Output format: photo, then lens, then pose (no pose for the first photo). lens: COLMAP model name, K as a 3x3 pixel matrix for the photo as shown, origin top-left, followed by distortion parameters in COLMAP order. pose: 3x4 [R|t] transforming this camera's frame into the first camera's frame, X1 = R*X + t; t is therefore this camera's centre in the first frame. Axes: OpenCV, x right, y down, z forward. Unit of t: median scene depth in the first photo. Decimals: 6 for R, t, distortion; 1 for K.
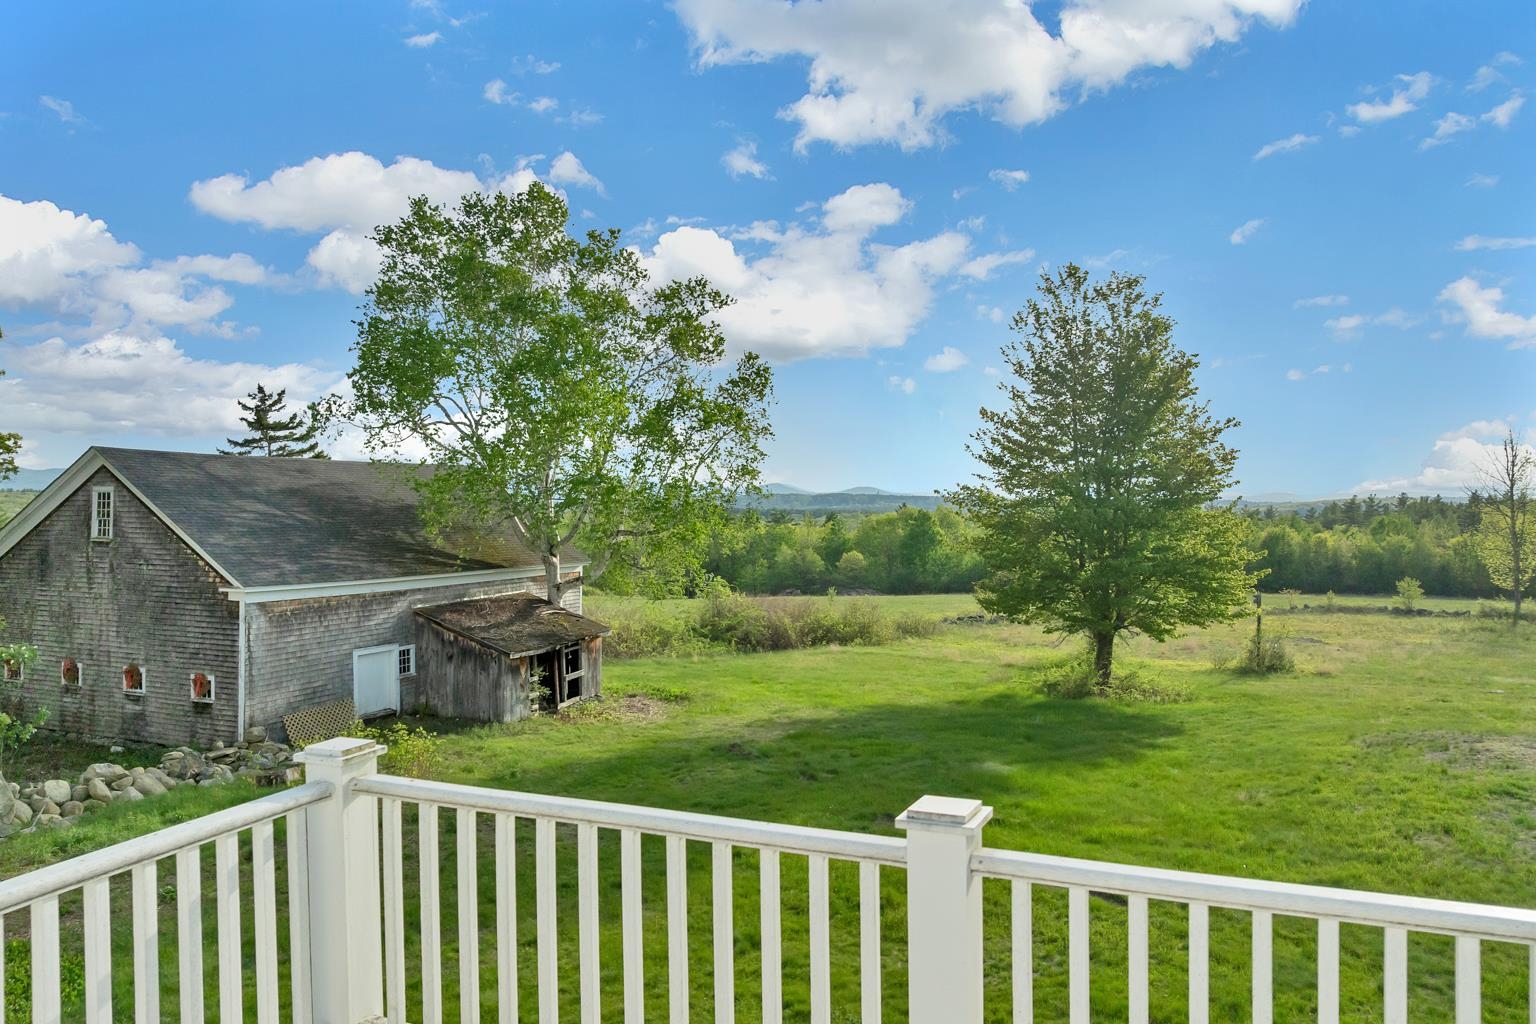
lens RADIAL K [[1117.4, 0, 778.6], [0, 1117.4, 511.2], [0, 0, 1]] dist [-0.037007, -0.008089]
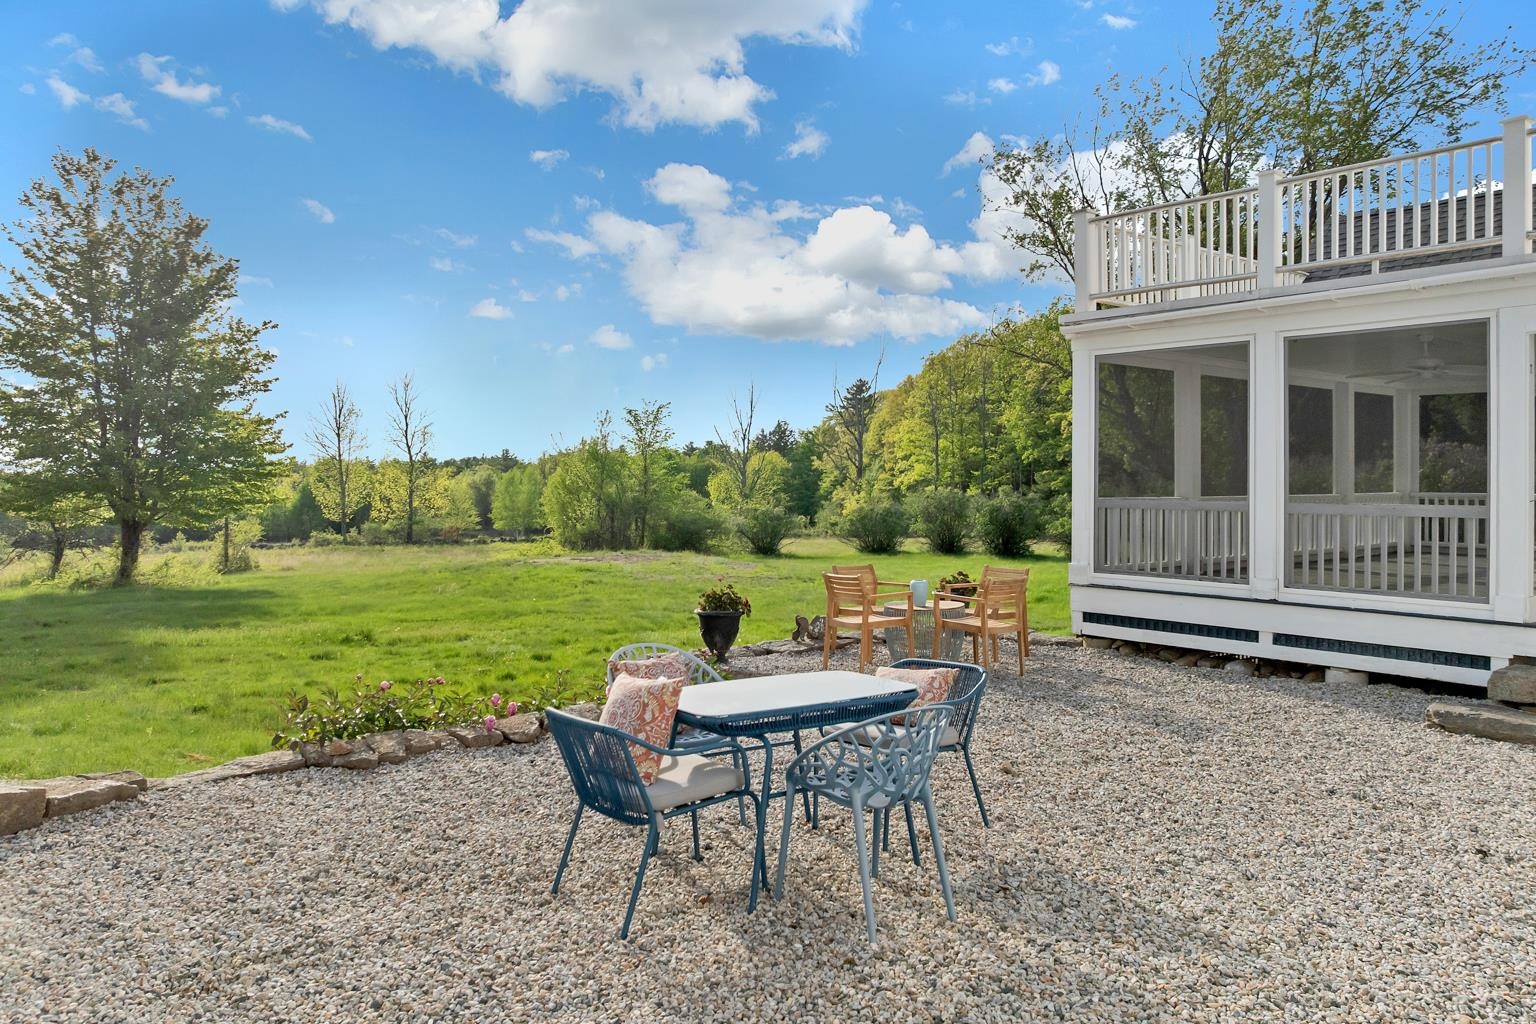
lens RADIAL K [[1117.4, 0, 773.7], [0, 1117.4, 503.2], [0, 0, 1]] dist [-0.037007, -0.008089]
pose [[0.500303, -0.019311, 0.865635, -0.405896], [0.007225, 0.999810, 0.018128, 0.108868], [-0.865820, -0.002815, 0.500347, 0.019812]]
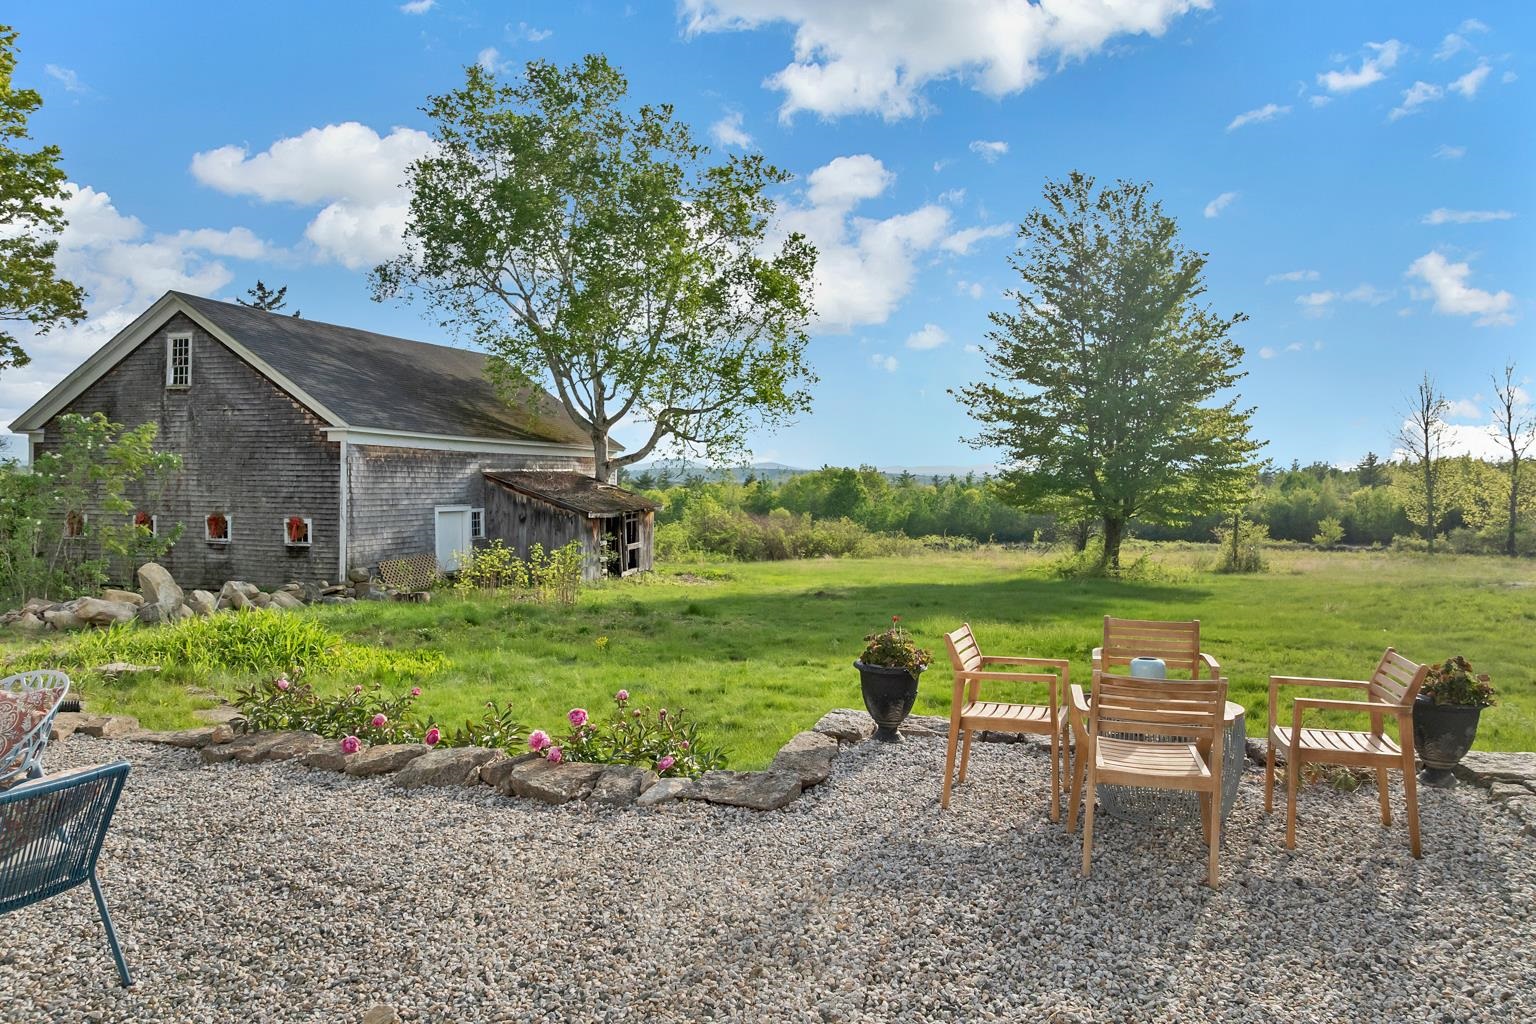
lens RADIAL K [[1117.4, 0, 780.0], [0, 1117.4, 509.8], [0, 0, 1]] dist [-0.037007, -0.008089]
pose [[0.995861, -0.001486, 0.090874, -0.169377], [-0.000373, 0.999791, 0.020436, 0.111000], [-0.090885, -0.020385, 0.995653, -0.022805]]
